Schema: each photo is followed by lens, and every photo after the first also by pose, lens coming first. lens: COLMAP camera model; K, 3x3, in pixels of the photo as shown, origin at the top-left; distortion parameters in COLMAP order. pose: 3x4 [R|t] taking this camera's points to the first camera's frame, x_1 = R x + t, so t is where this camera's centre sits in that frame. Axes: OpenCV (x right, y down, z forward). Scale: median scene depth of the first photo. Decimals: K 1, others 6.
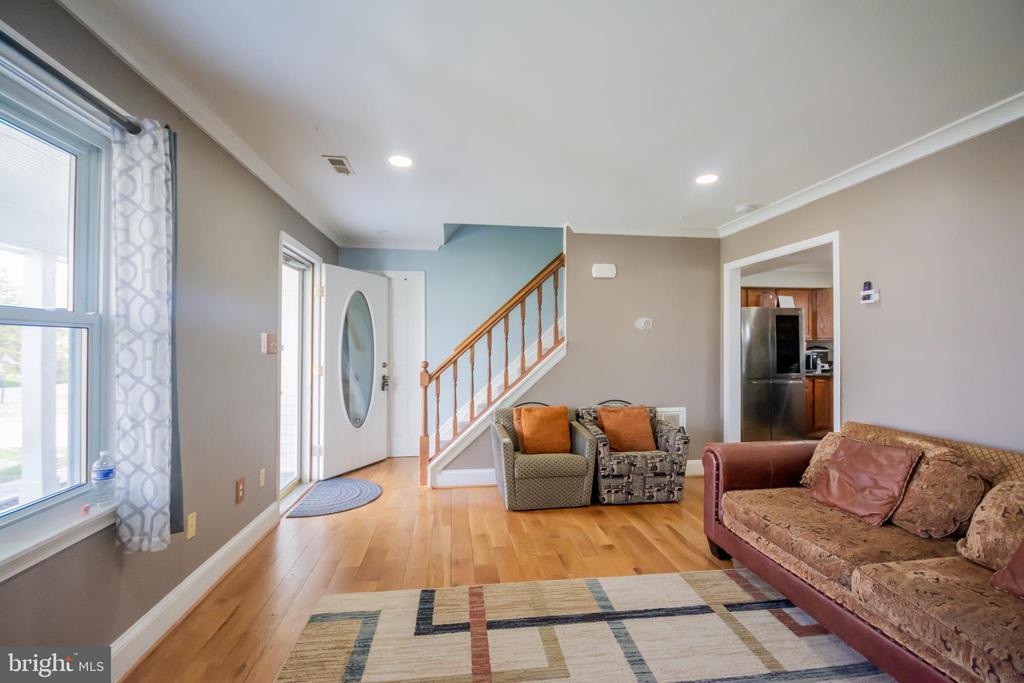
lens RADIAL K [[451.9, 0, 512.0], [0, 451.9, 341.5], [0, 0, 1]] dist [0.028720, -0.020933]
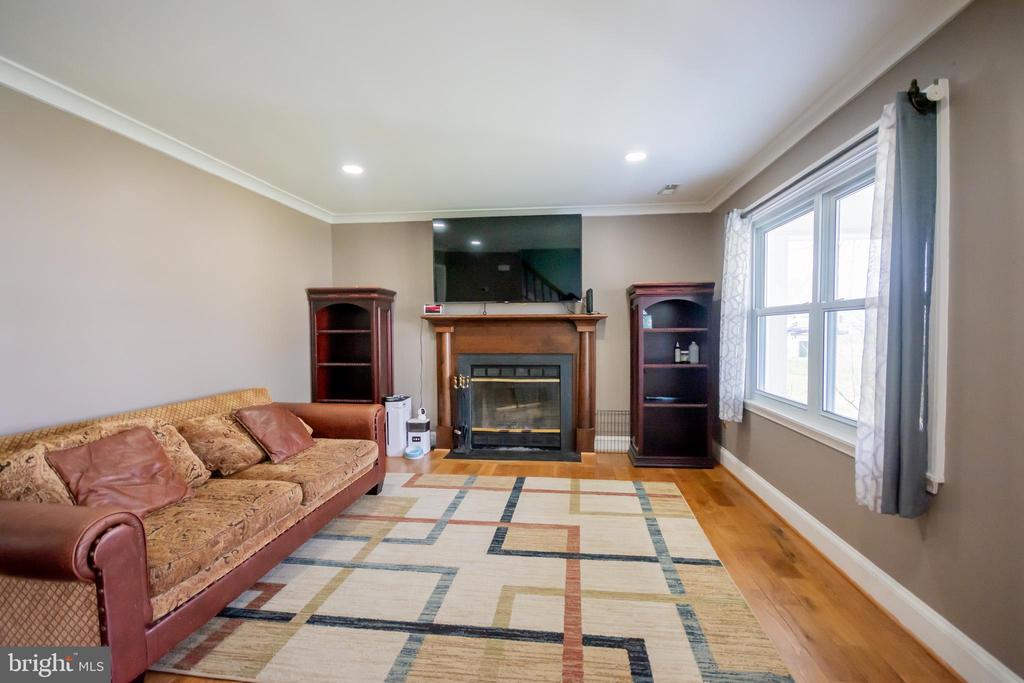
lens RADIAL K [[455.2, 0, 512.0], [0, 455.2, 341.5], [0, 0, 1]] dist [0.026357, -0.019867]
pose [[-0.968602, -0.004289, 0.248580, -0.163813], [0.000981, 0.999778, 0.021071, 0.025940], [-0.248616, 0.020653, -0.968382, 1.726397]]
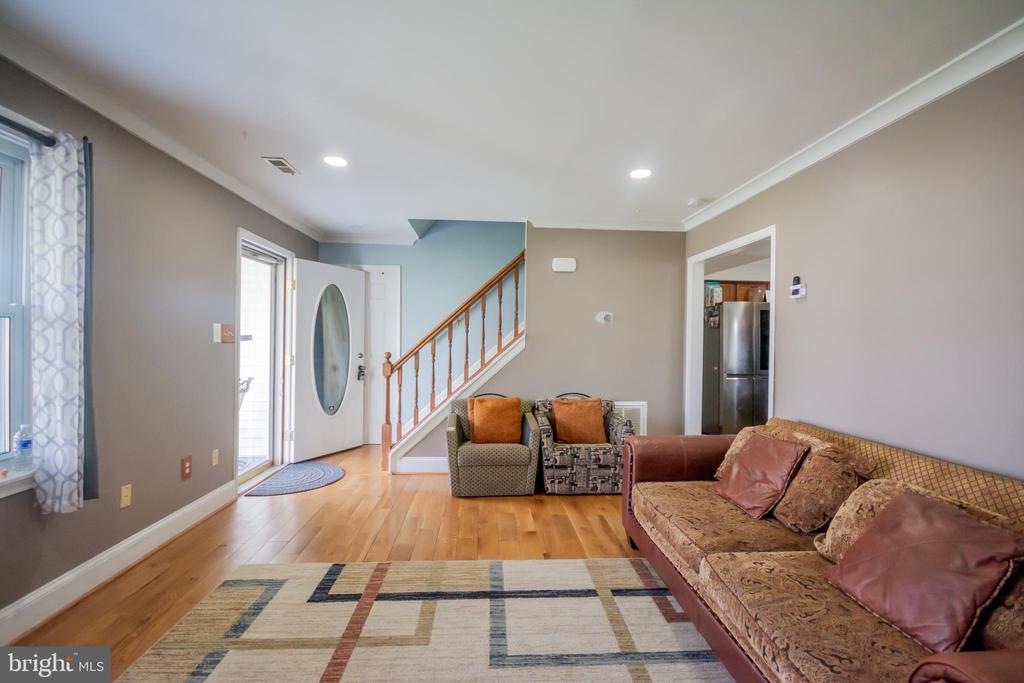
lens RADIAL K [[455.2, 0, 512.0], [0, 455.2, 341.5], [0, 0, 1]] dist [0.026357, -0.019867]
pose [[0.997429, 0.010611, -0.070877, 0.306810], [-0.009634, 0.999854, 0.014111, 0.002368], [0.071016, -0.013391, 0.997385, -0.043540]]
